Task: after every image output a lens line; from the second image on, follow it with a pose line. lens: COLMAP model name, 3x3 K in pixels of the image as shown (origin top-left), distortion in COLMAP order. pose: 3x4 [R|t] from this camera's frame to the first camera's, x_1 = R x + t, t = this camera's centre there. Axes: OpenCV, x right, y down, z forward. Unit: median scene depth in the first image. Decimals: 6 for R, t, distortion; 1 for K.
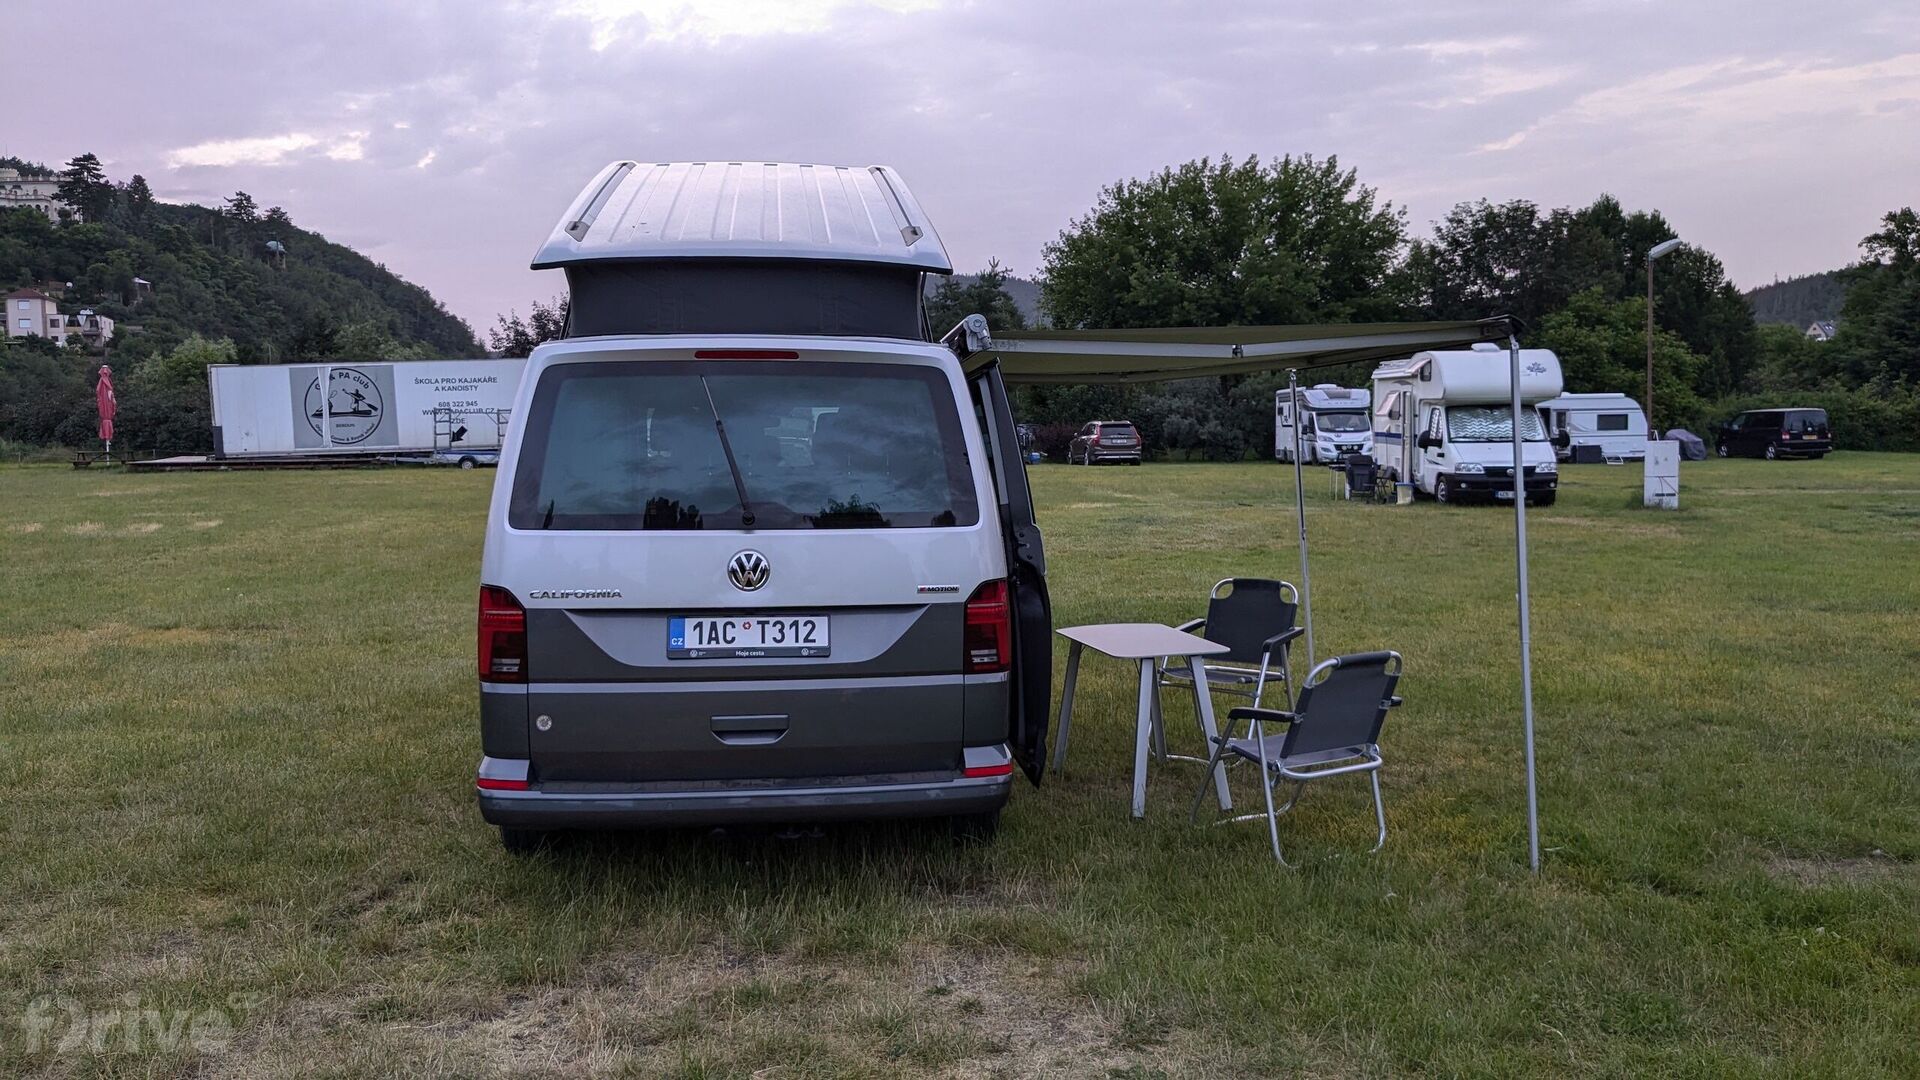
lens RADIAL K [[1482.9, 0, 960.0], [0, 1482.9, 540.0], [0, 0, 1]] dist [0.054287, -0.093893]
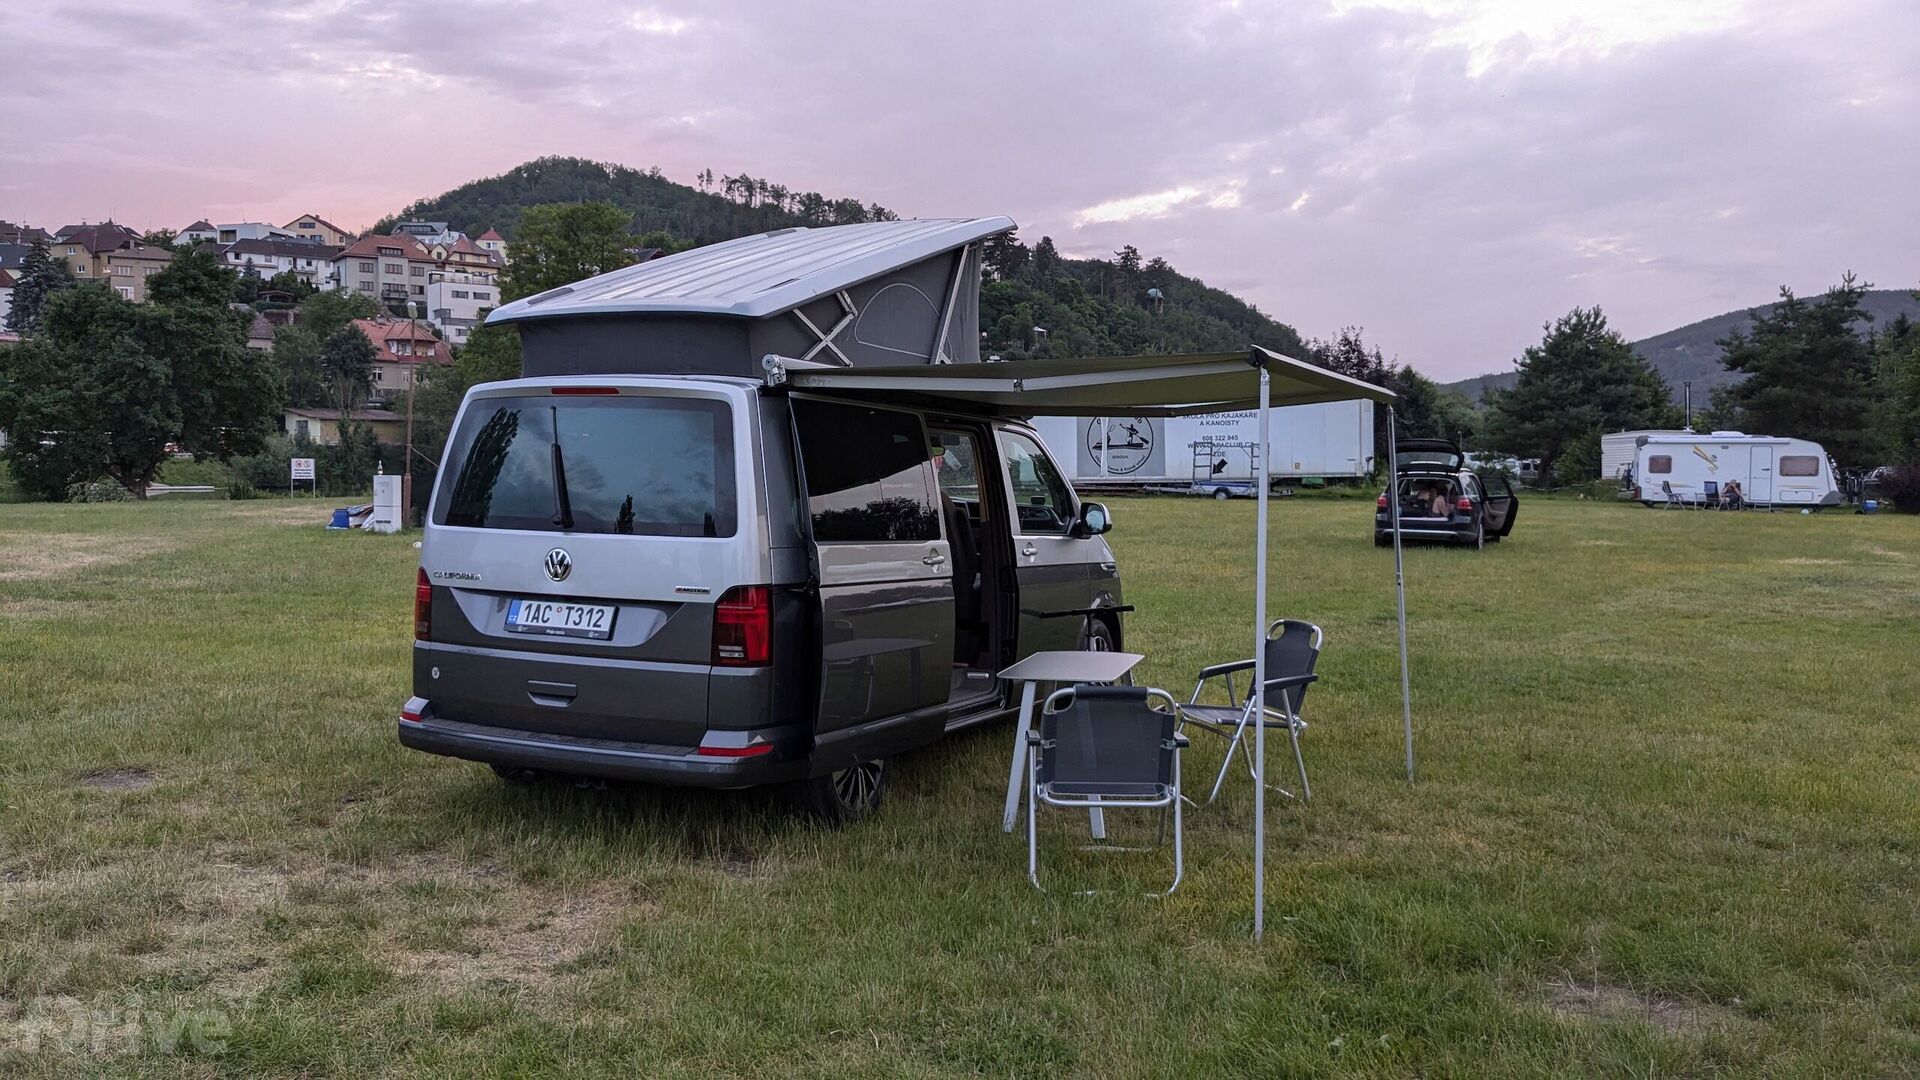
lens RADIAL K [[1482.9, 0, 960.0], [0, 1482.9, 540.0], [0, 0, 1]] dist [0.054287, -0.093893]
pose [[0.854254, 0.043107, -0.518066, 0.764061], [-0.055220, 0.998442, -0.007977, -0.008608], [0.516915, 0.035422, 0.855303, 0.107458]]
